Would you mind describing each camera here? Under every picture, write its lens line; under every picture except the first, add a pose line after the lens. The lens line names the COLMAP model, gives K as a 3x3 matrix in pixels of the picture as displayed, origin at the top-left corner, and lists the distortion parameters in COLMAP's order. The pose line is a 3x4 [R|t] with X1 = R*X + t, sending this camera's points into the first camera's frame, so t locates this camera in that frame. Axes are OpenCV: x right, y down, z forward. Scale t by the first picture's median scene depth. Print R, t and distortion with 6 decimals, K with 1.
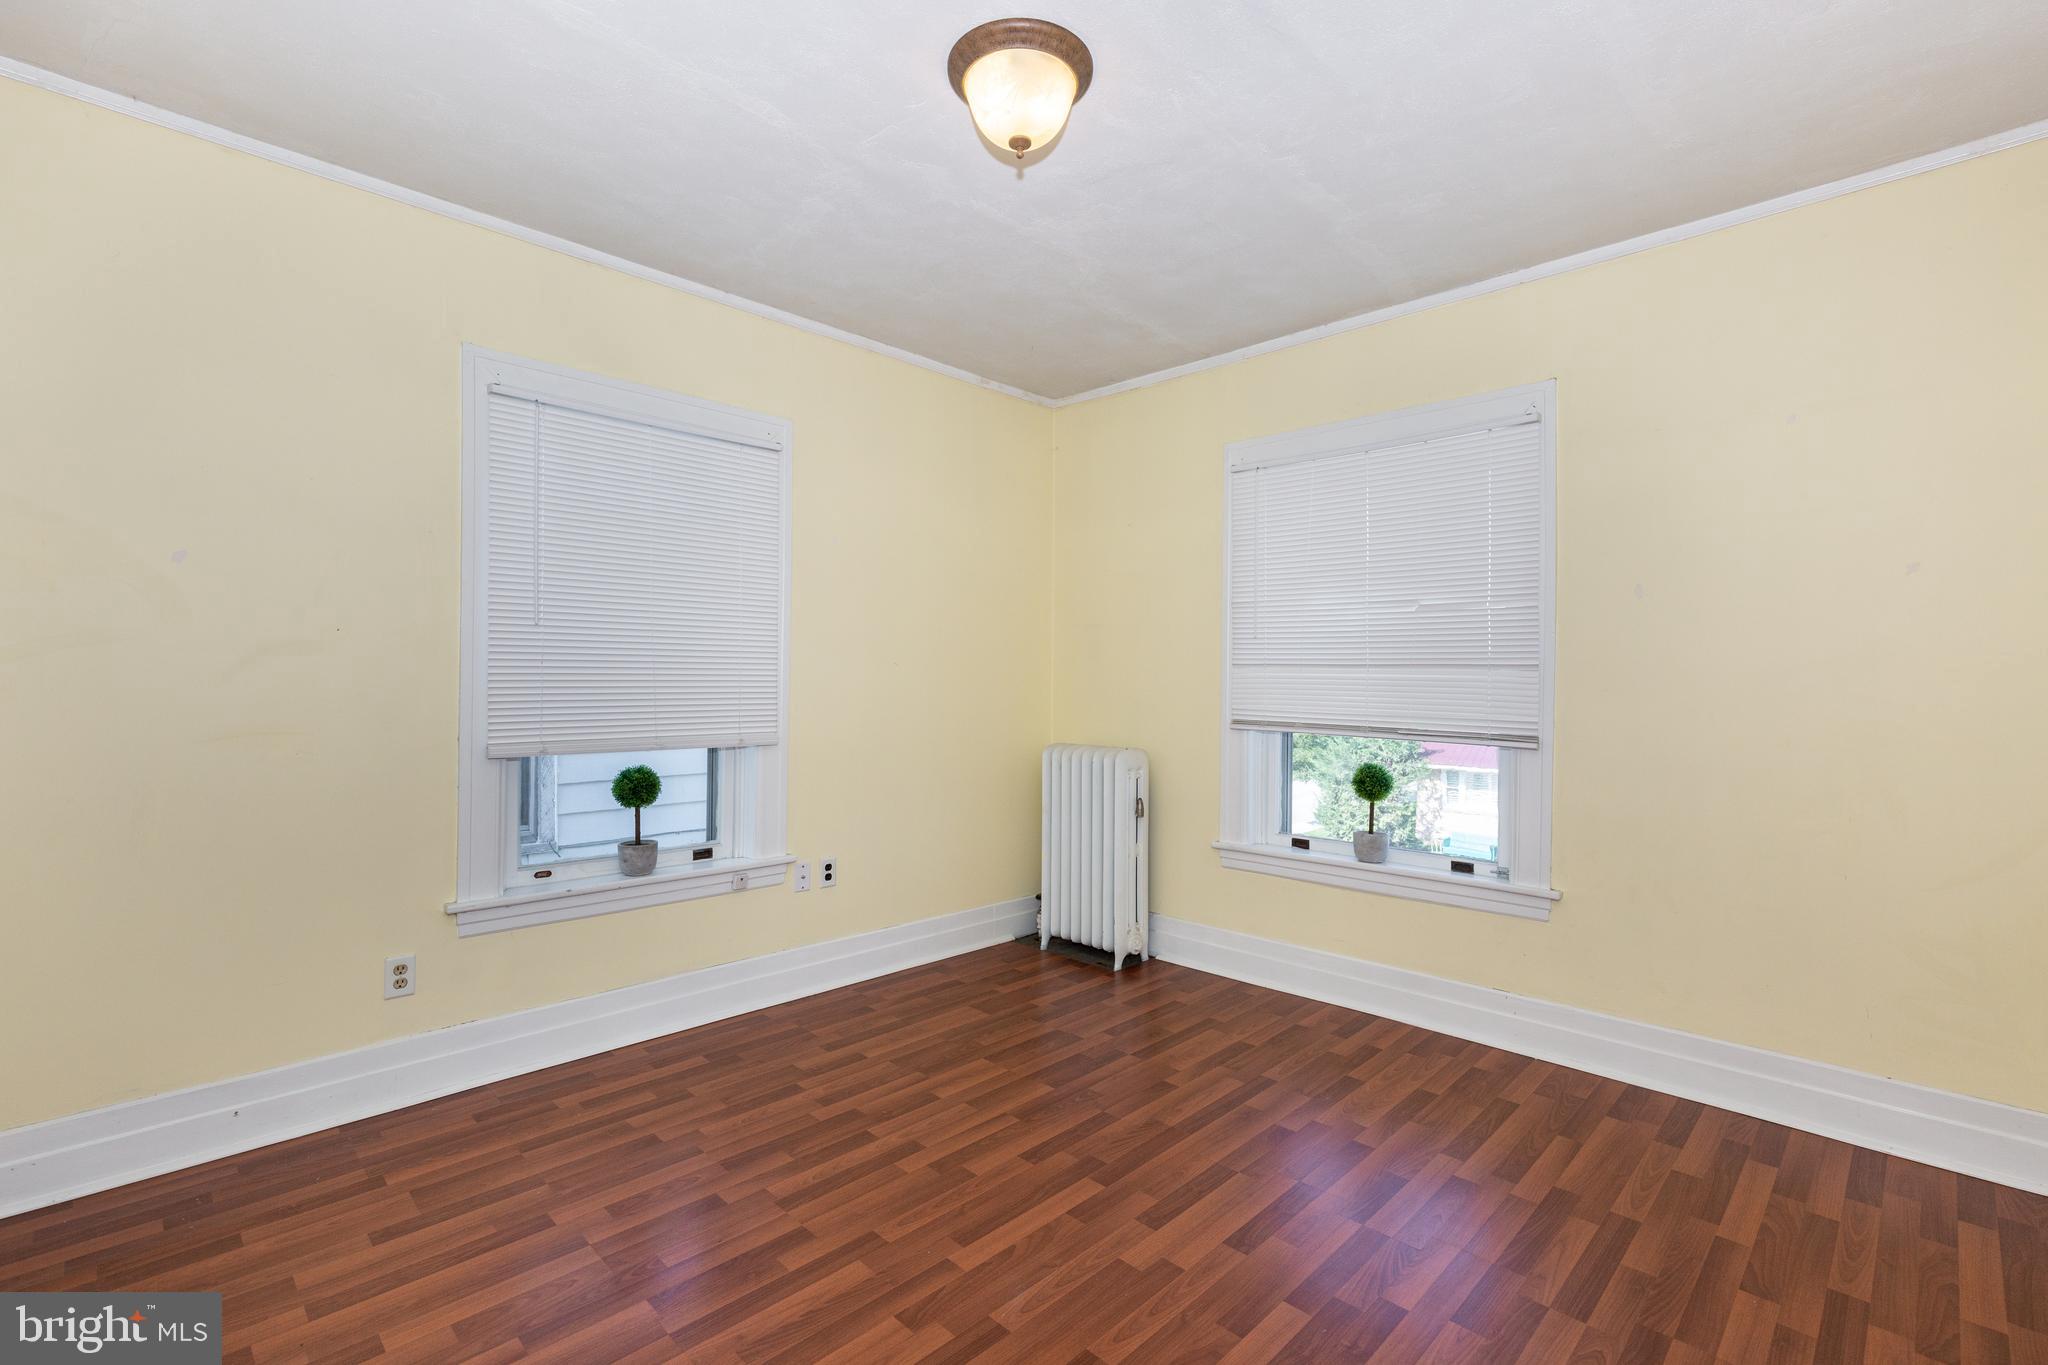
lens RADIAL K [[918.7, 0, 1023.3], [0, 918.7, 689.0], [0, 0, 1]] dist [0.011482, 0.000124]
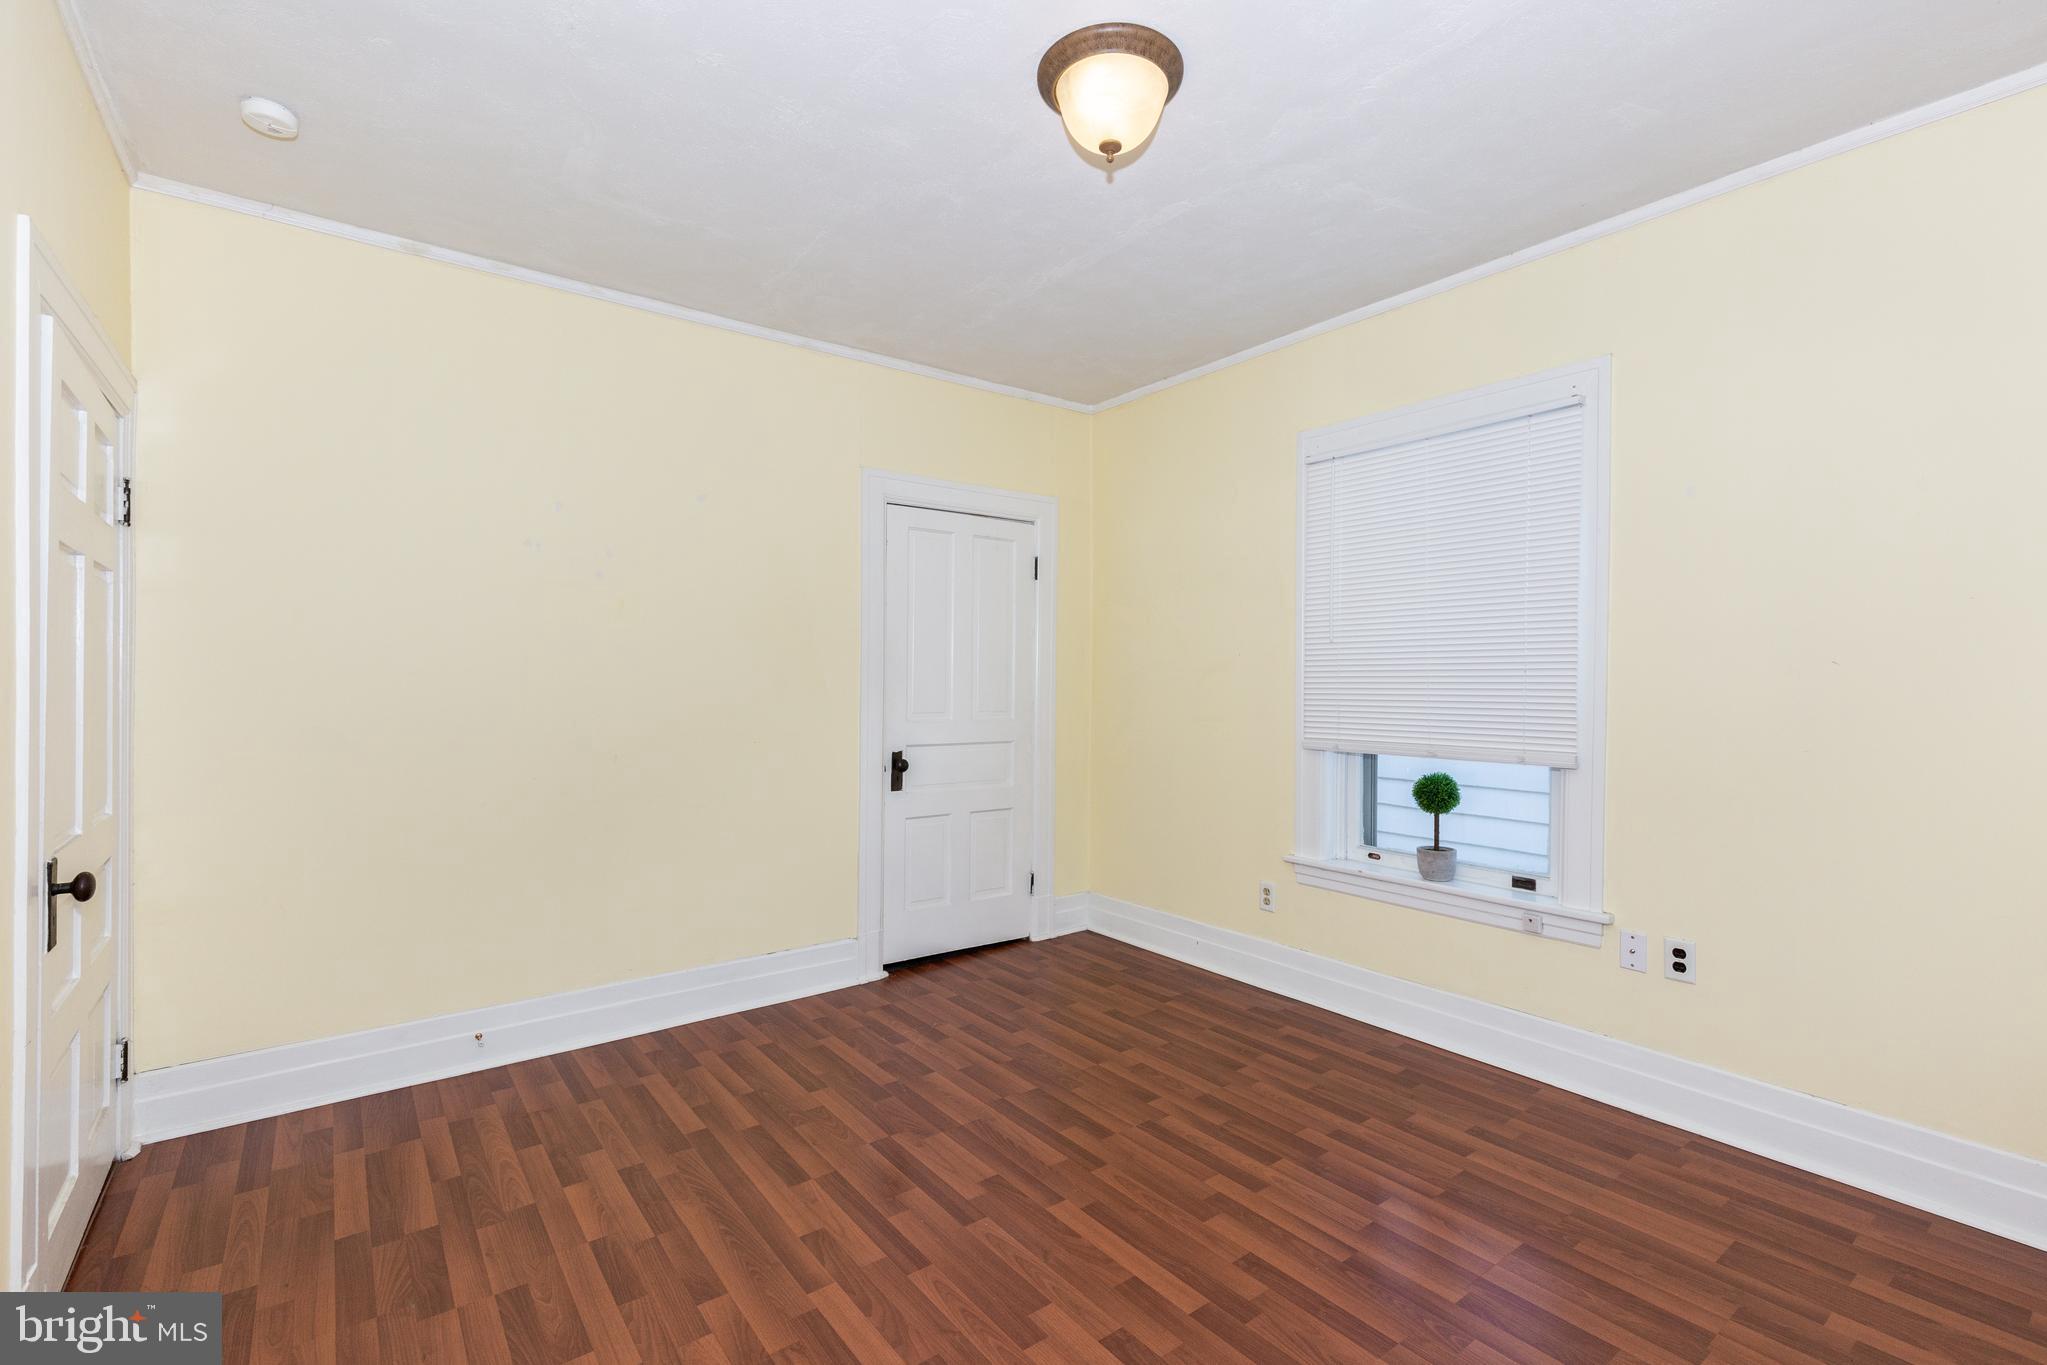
lens RADIAL K [[918.3, 0, 1022.8], [0, 918.3, 689.0], [0, 0, 1]] dist [0.011482, 0.000124]
pose [[-0.135844, 0.000706, -0.990730, 0.798985], [-0.015246, 0.999880, 0.002803, -0.005785], [0.990613, 0.015485, -0.135817, 0.841474]]
